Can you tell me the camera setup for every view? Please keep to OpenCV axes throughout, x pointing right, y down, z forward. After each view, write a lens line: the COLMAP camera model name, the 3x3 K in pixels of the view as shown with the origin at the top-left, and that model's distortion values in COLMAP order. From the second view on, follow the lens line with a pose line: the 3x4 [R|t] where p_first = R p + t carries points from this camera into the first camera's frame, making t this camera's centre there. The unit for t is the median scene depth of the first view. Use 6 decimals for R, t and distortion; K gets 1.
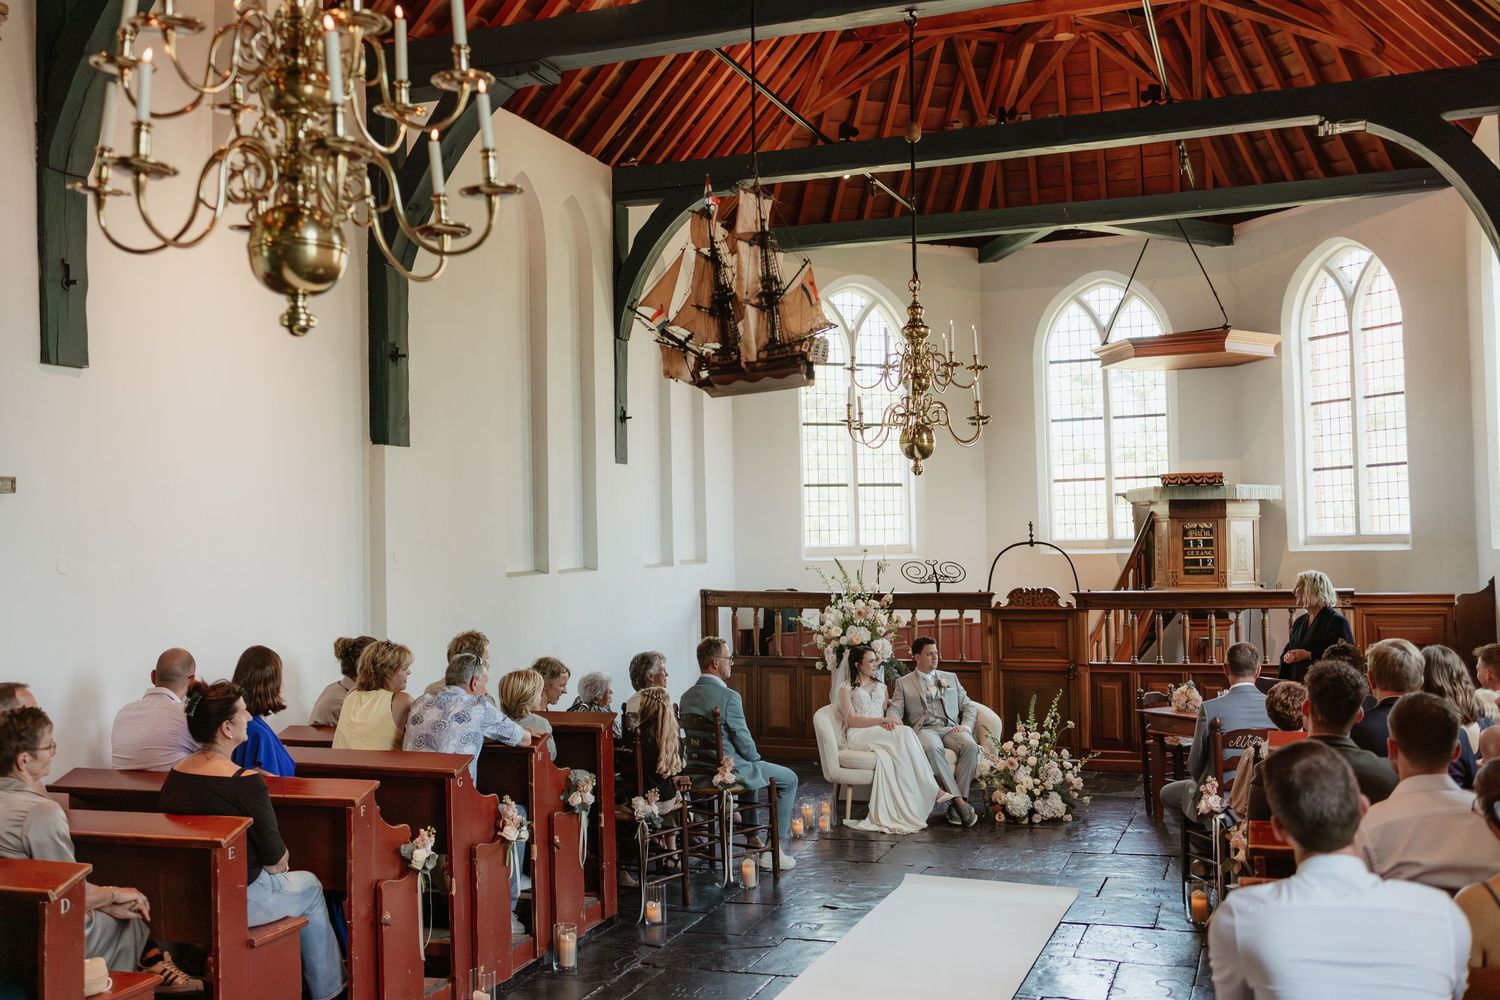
lens RADIAL K [[1414.0, 0, 750.0], [0, 1414.0, 500.0], [0, 0, 1]] dist [-0.015953, 0.010898]
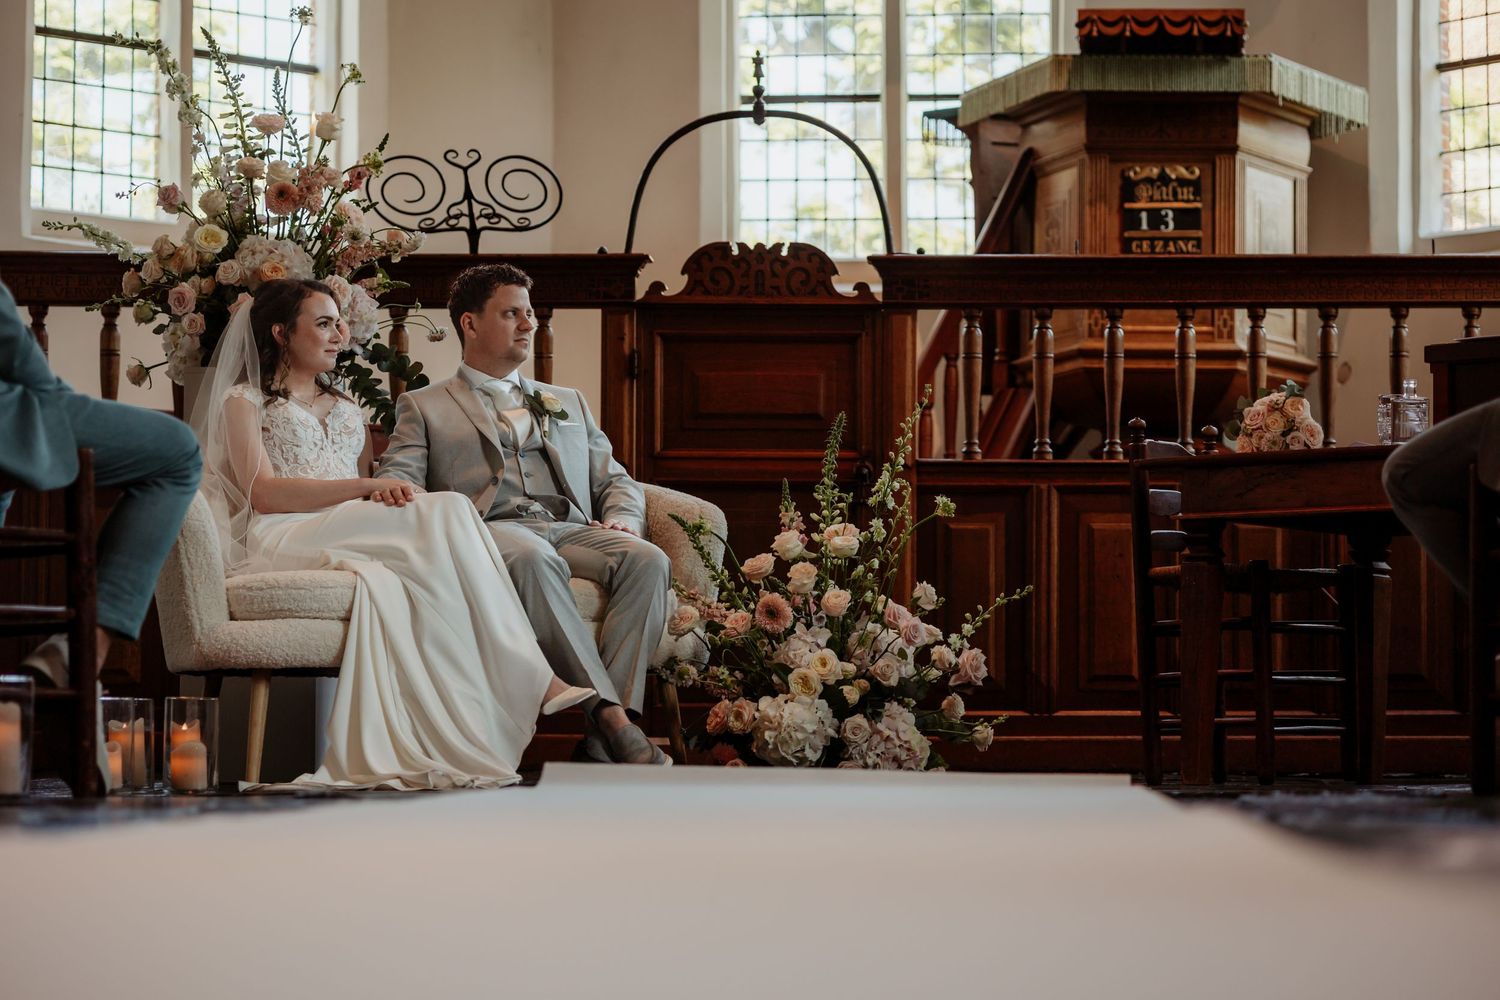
lens RADIAL K [[3498.2, 0, 904.5], [0, 3498.2, 505.5], [0, 0, 1]] dist [0.051941, -0.734001]
pose [[0.942752, 0.045447, 0.330383, -0.042506], [-0.030999, 0.998324, -0.048872, 0.165193], [-0.332050, 0.035833, 0.942581, 0.195034]]
